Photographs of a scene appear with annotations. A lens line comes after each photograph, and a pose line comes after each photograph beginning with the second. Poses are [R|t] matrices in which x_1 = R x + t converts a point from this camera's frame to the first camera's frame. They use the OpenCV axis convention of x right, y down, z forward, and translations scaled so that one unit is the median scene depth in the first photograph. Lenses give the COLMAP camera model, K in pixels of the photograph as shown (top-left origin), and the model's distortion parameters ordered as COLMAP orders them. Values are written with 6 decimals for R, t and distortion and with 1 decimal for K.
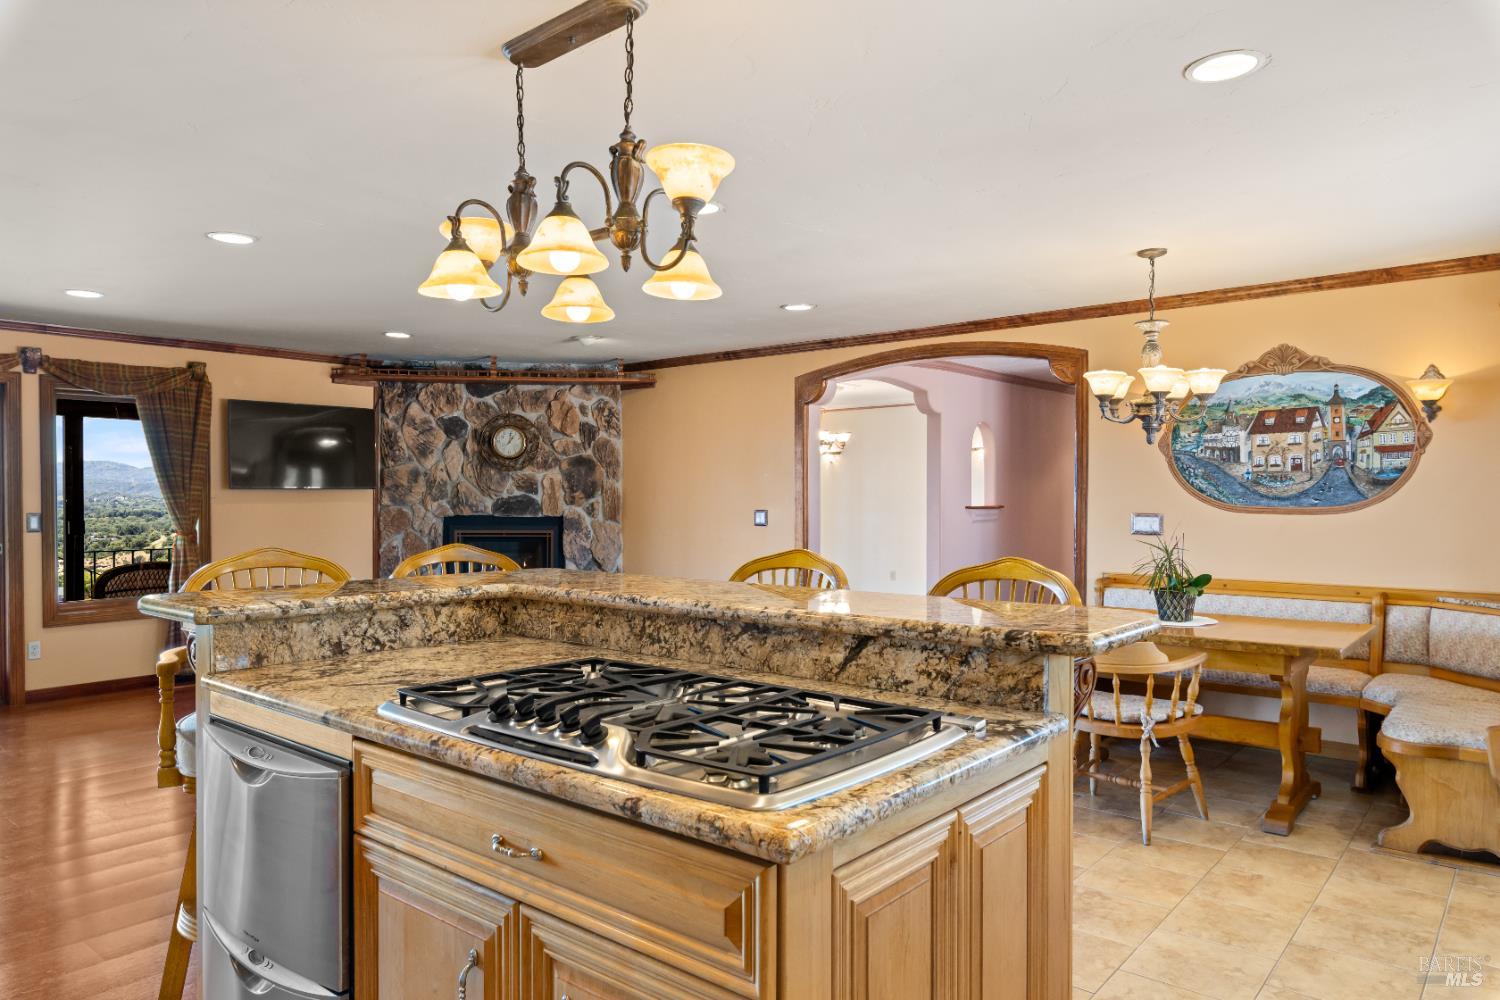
lens RADIAL K [[996.0, 0, 756.3], [0, 996.0, 490.1], [0, 0, 1]] dist [-0.001512, 0.001354]
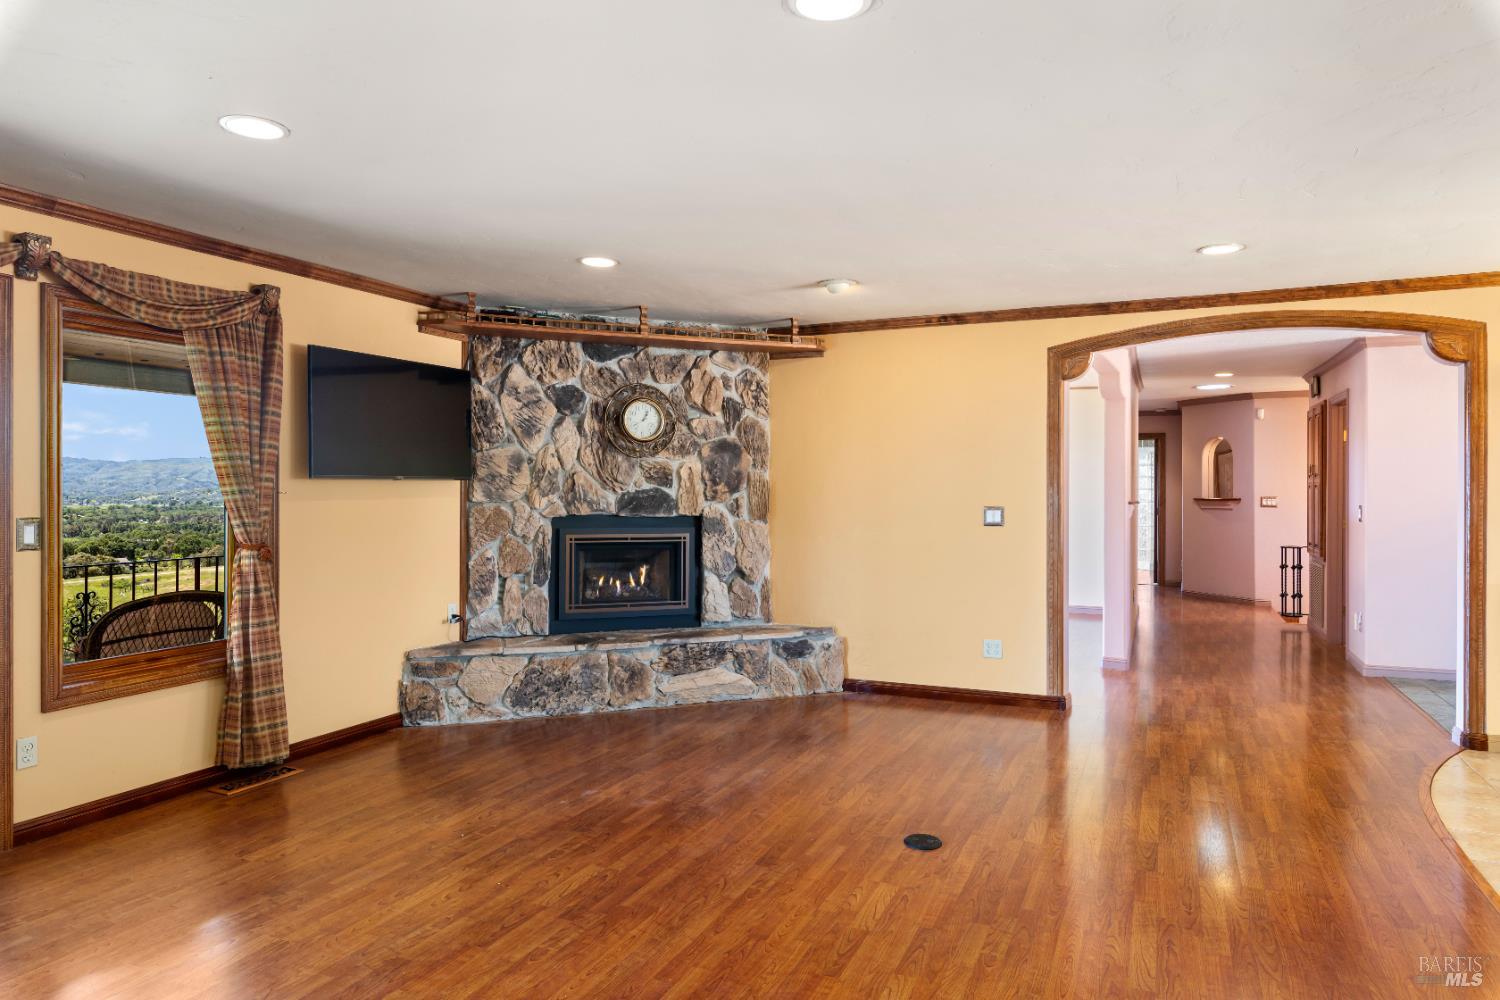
lens RADIAL K [[938.5, 0, 752.2], [0, 938.5, 479.3], [0, 0, 1]] dist [0.001950, -0.000072]
pose [[0.962421, 0.003579, 0.271539, -0.363010], [-0.001905, 0.999978, -0.006428, 0.002299], [-0.271556, 0.005669, 0.962406, 0.273834]]
